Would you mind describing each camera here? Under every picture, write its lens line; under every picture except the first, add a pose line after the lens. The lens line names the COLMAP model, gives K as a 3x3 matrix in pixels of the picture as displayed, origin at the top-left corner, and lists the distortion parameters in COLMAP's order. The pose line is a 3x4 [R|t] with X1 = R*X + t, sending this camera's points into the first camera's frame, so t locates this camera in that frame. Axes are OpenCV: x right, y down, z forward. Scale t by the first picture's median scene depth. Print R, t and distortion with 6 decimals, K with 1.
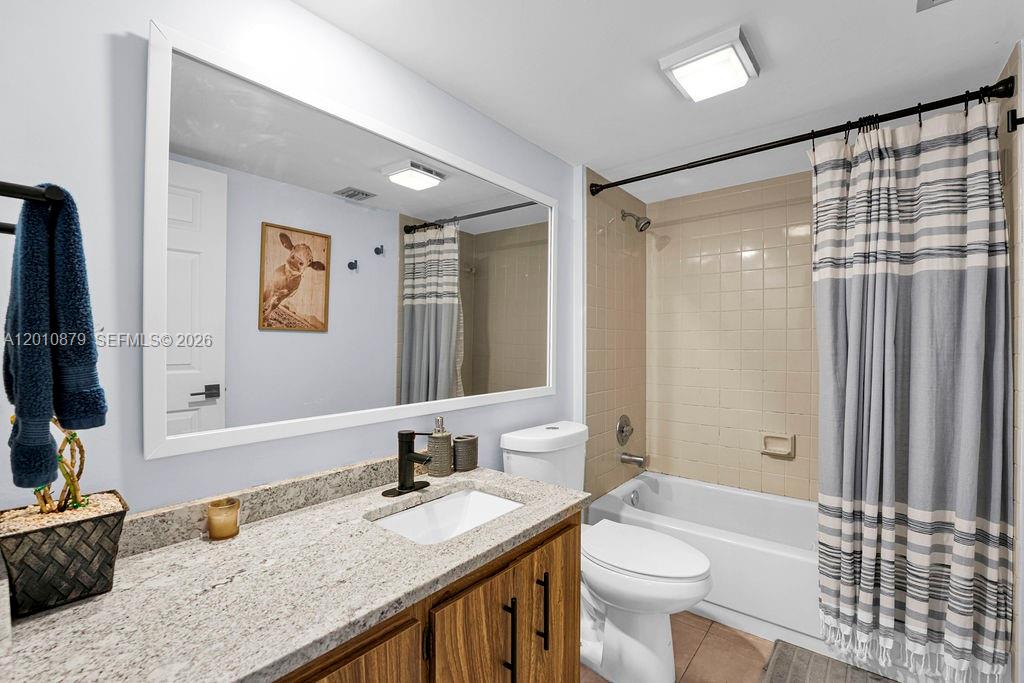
lens RADIAL K [[439.1, 0, 502.9], [0, 439.1, 338.2], [0, 0, 1]] dist [-0.025298, 0.000938]
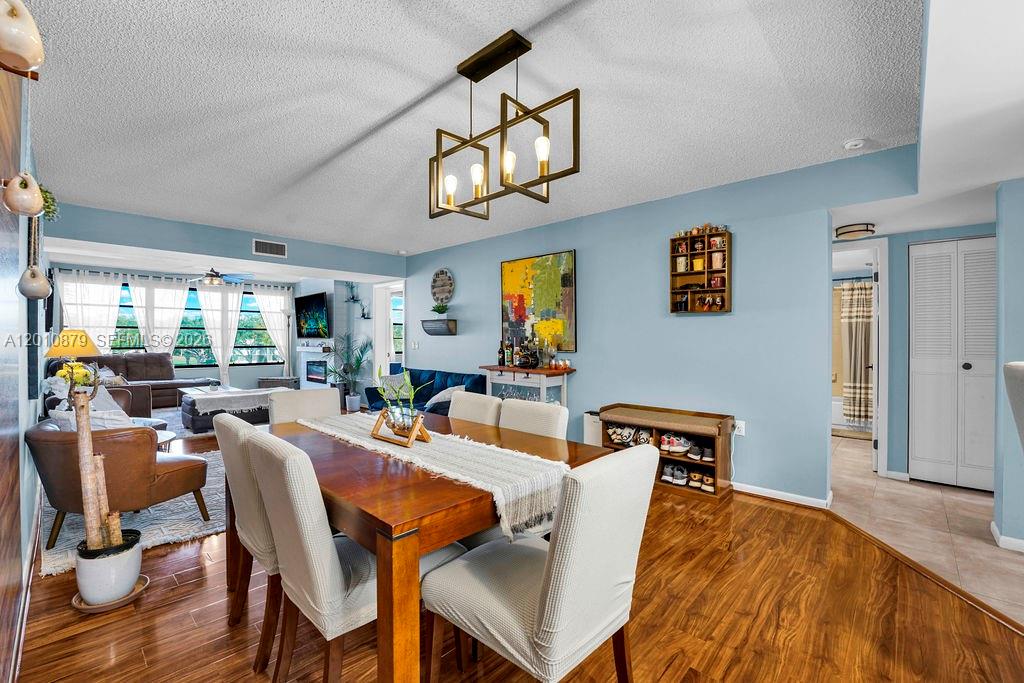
lens RADIAL K [[439.1, 0, 503.0], [0, 439.1, 338.9], [0, 0, 1]] dist [-0.025298, 0.000938]
pose [[0.996719, -0.001116, -0.080928, -1.883831], [0.001010, 0.999999, -0.001359, 0.001761], [0.080930, 0.001272, 0.996719, -2.939726]]
